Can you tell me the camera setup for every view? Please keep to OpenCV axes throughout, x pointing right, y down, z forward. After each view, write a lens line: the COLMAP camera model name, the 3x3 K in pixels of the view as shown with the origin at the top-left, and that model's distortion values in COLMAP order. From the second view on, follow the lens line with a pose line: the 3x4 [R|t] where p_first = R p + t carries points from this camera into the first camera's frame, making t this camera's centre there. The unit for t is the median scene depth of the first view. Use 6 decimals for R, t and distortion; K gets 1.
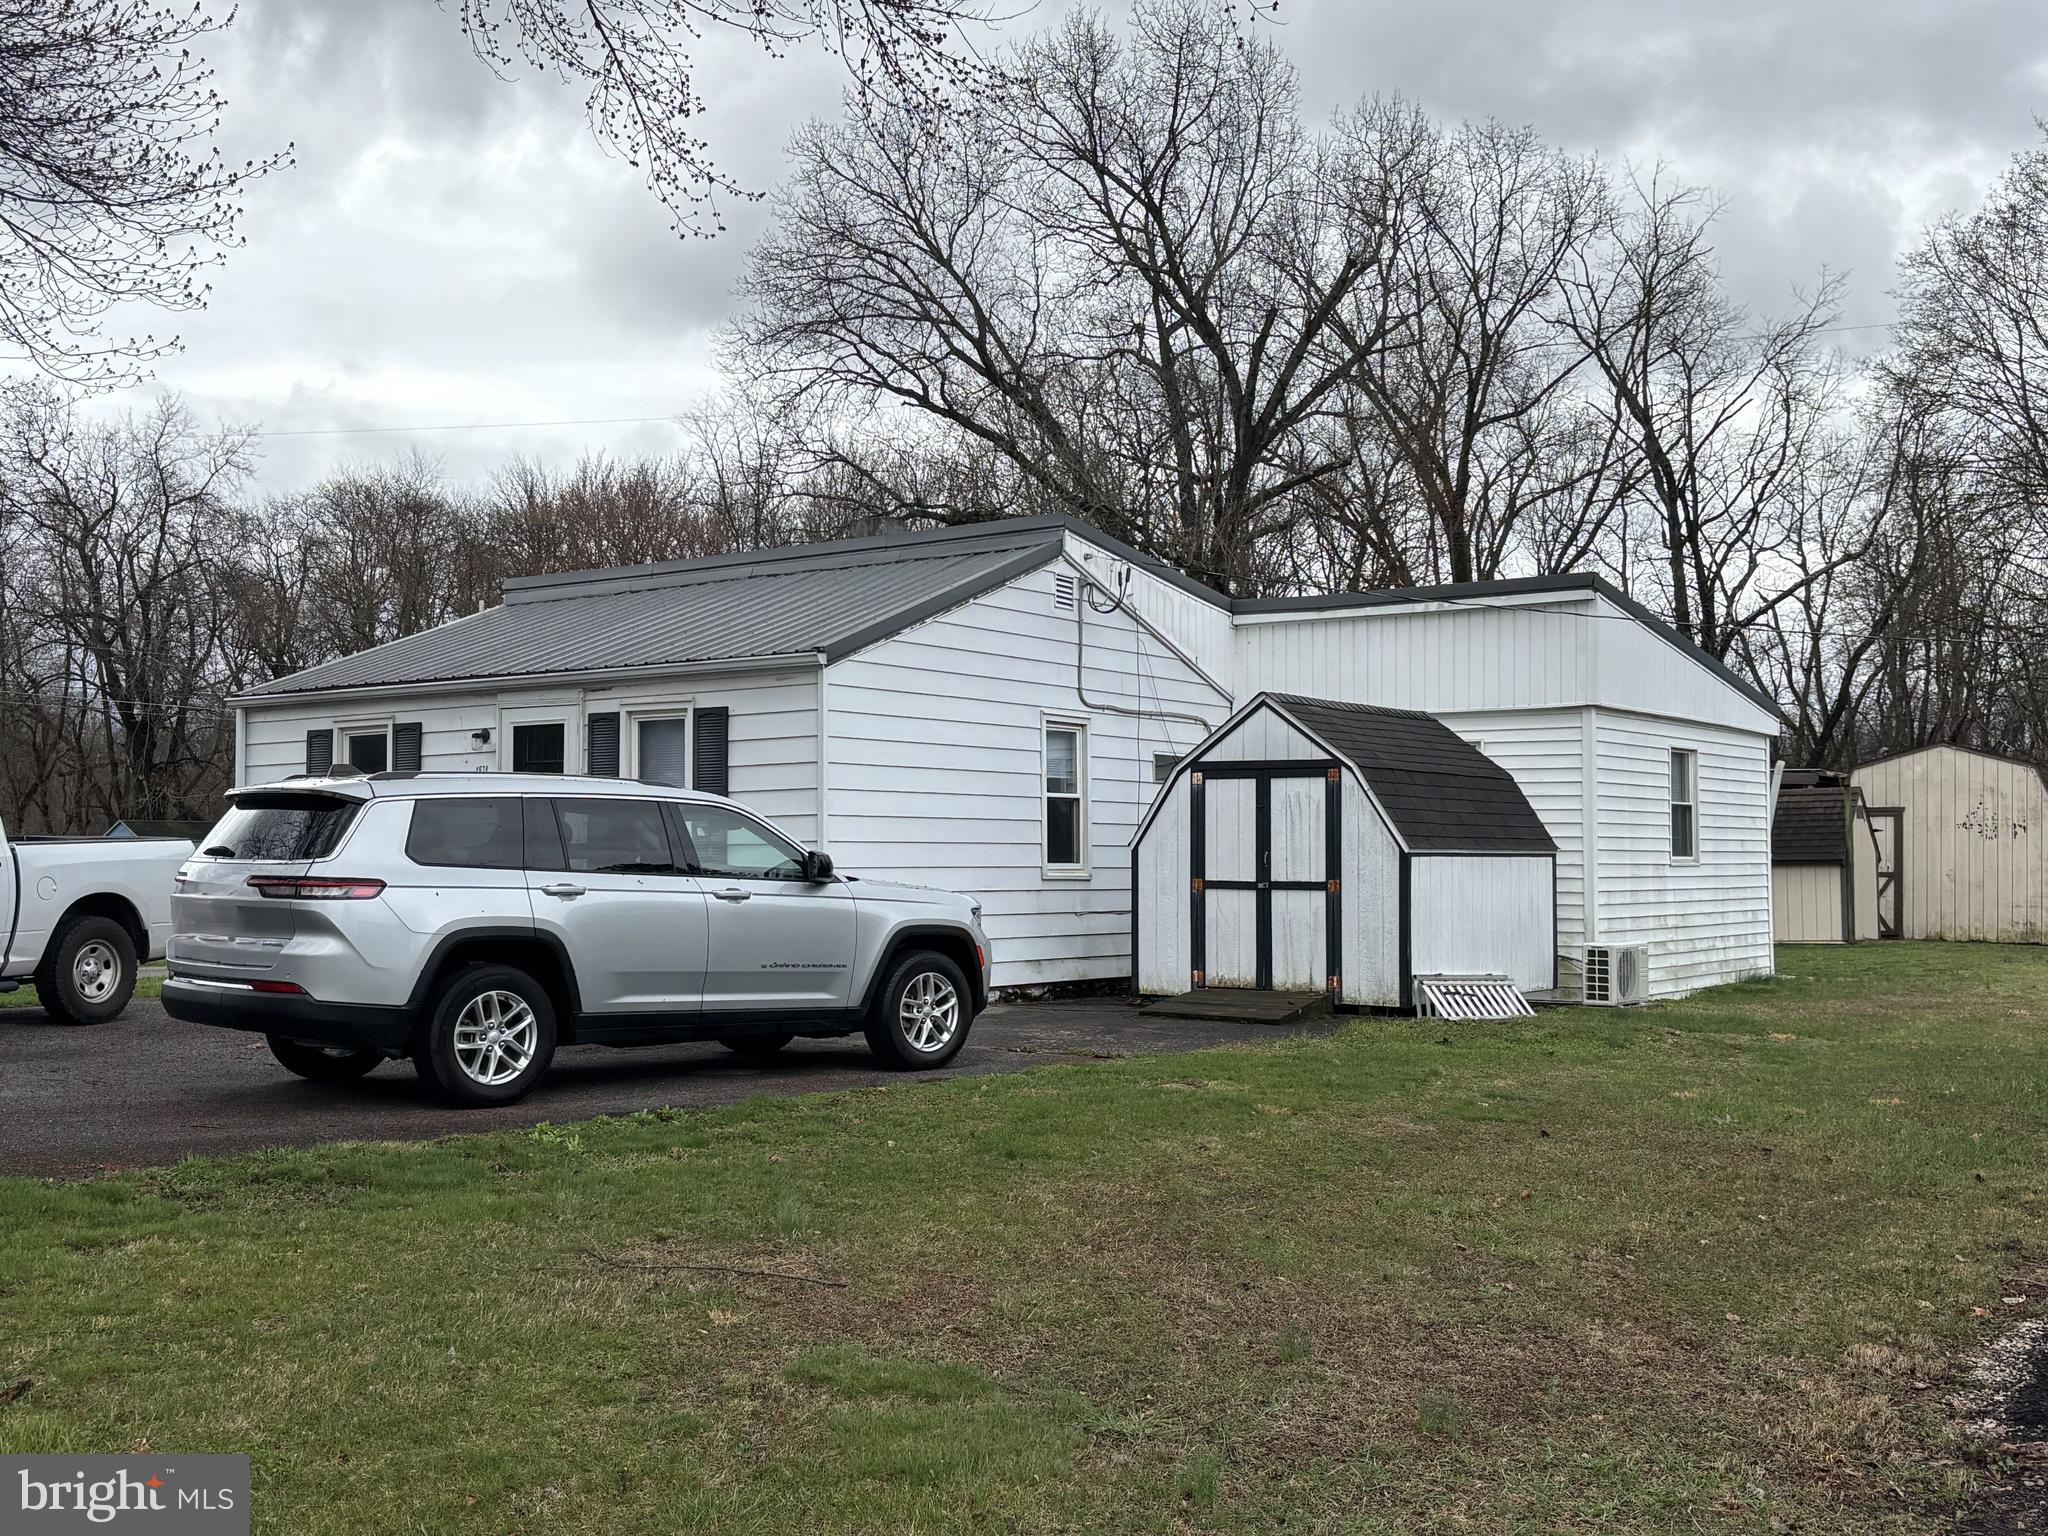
lens RADIAL K [[2218.4, 0, 1025.8], [0, 2218.4, 770.2], [0, 0, 1]] dist [0.072859, 0.000000]
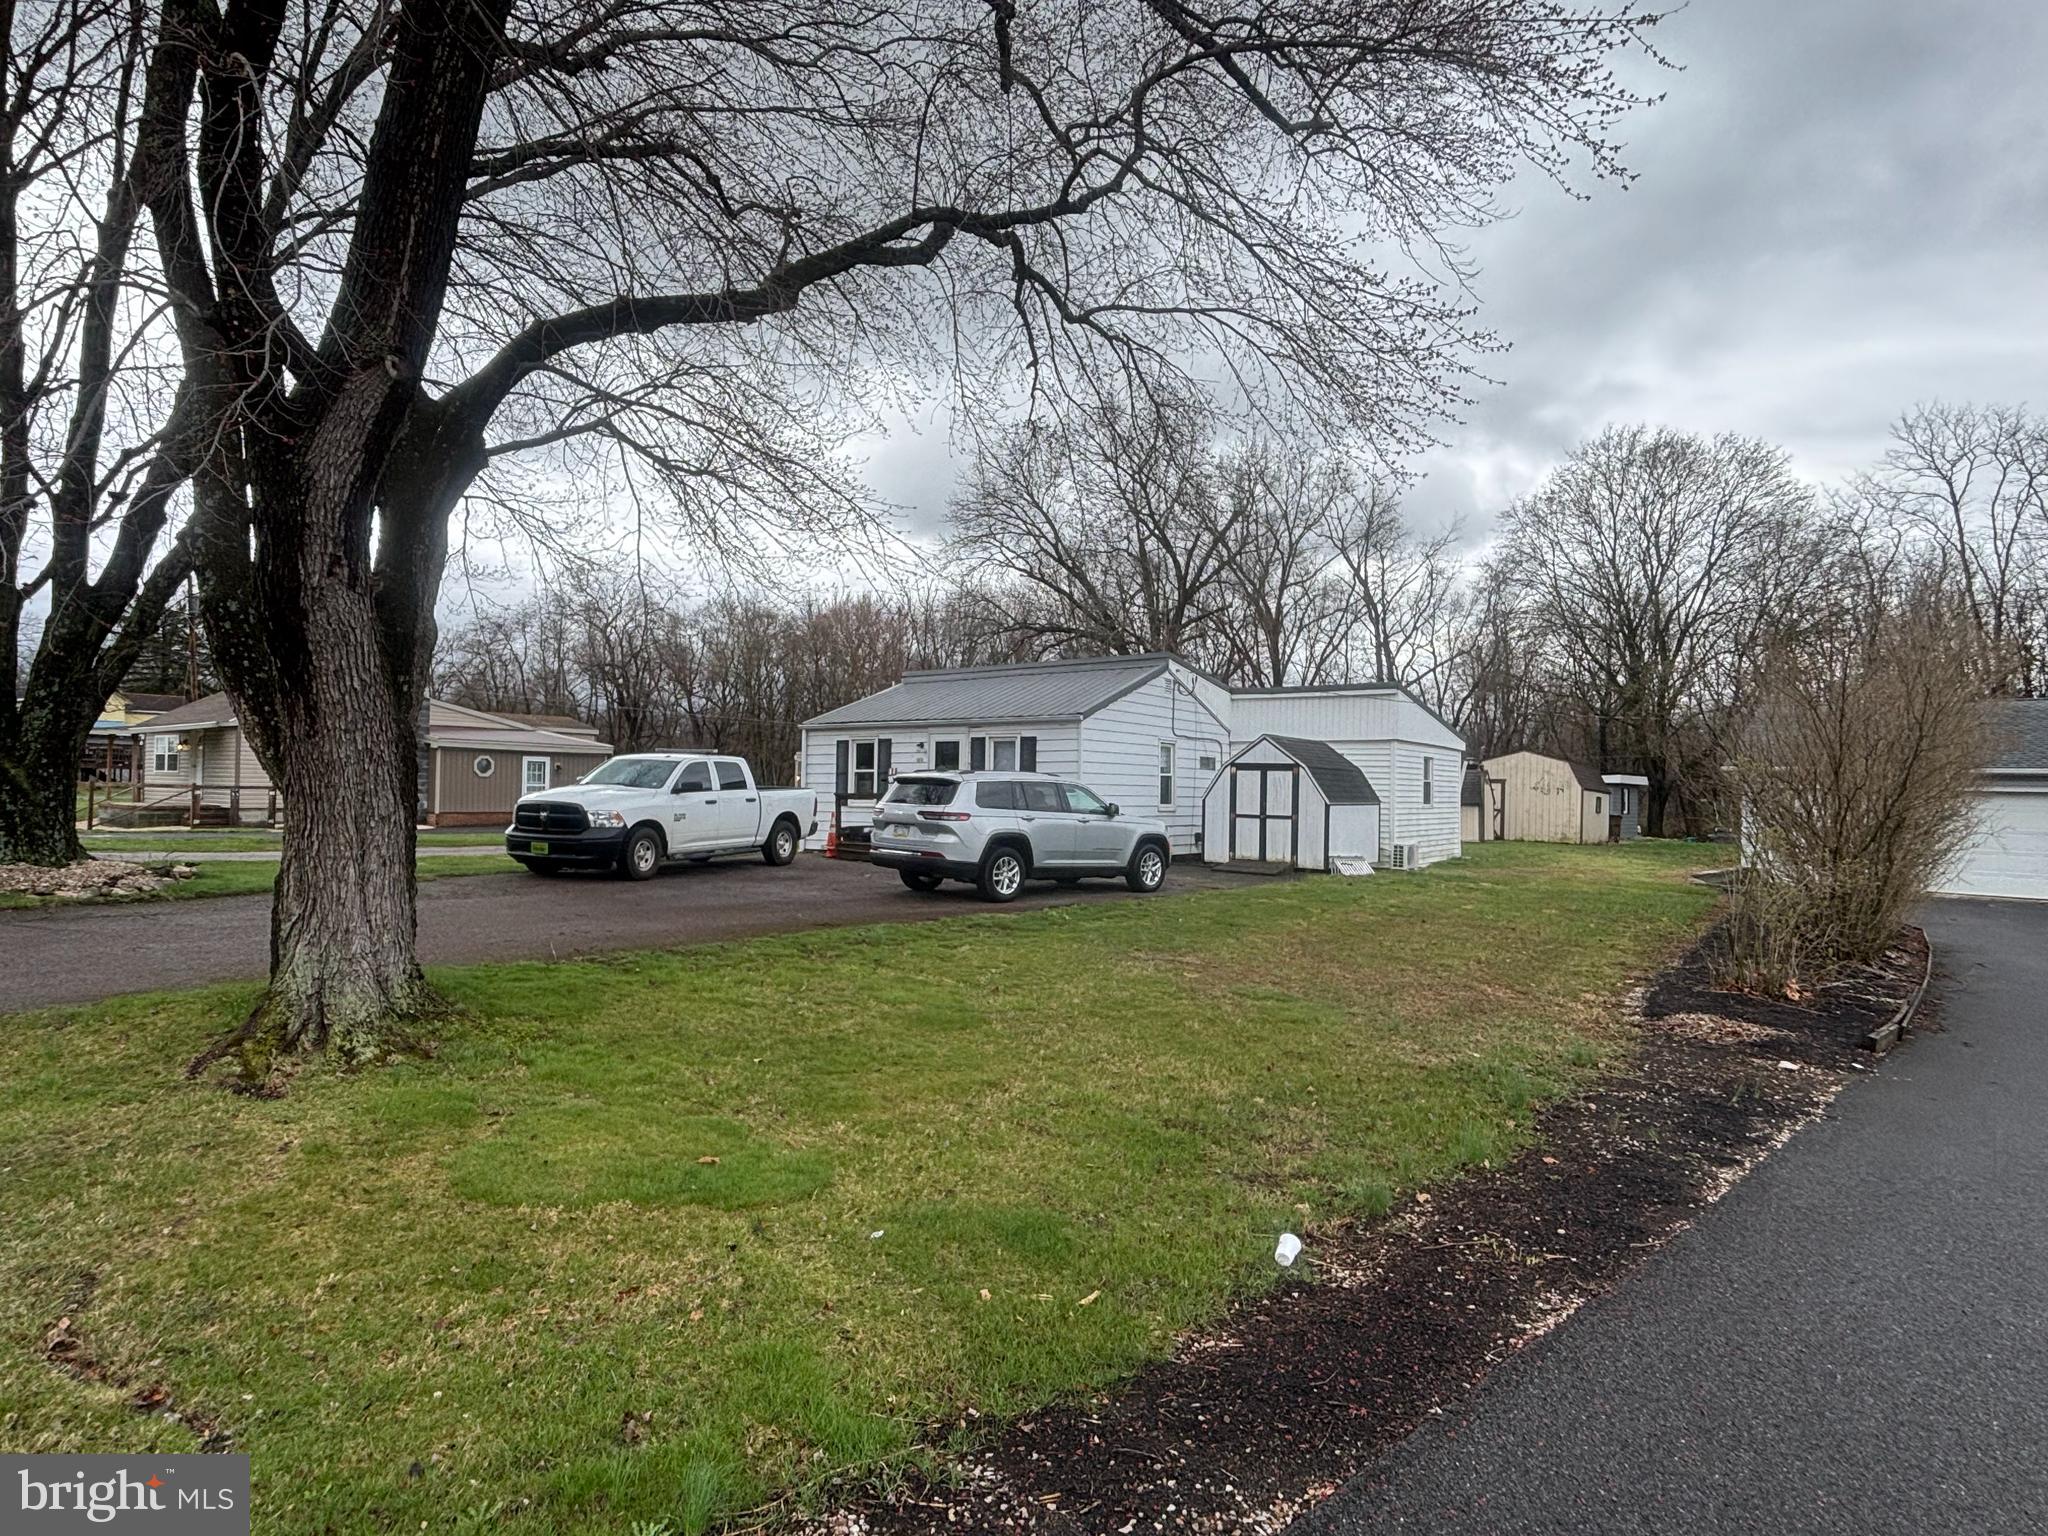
lens RADIAL K [[1115.3, 0, 1021.6], [0, 1115.3, 759.0], [0, 0, 1]] dist [0.037151, 0.000798]
pose [[0.999813, 0.017207, -0.008805, -0.123979], [-0.017091, 0.999768, 0.013146, -0.017875], [0.009029, -0.012993, 0.999875, -0.159394]]
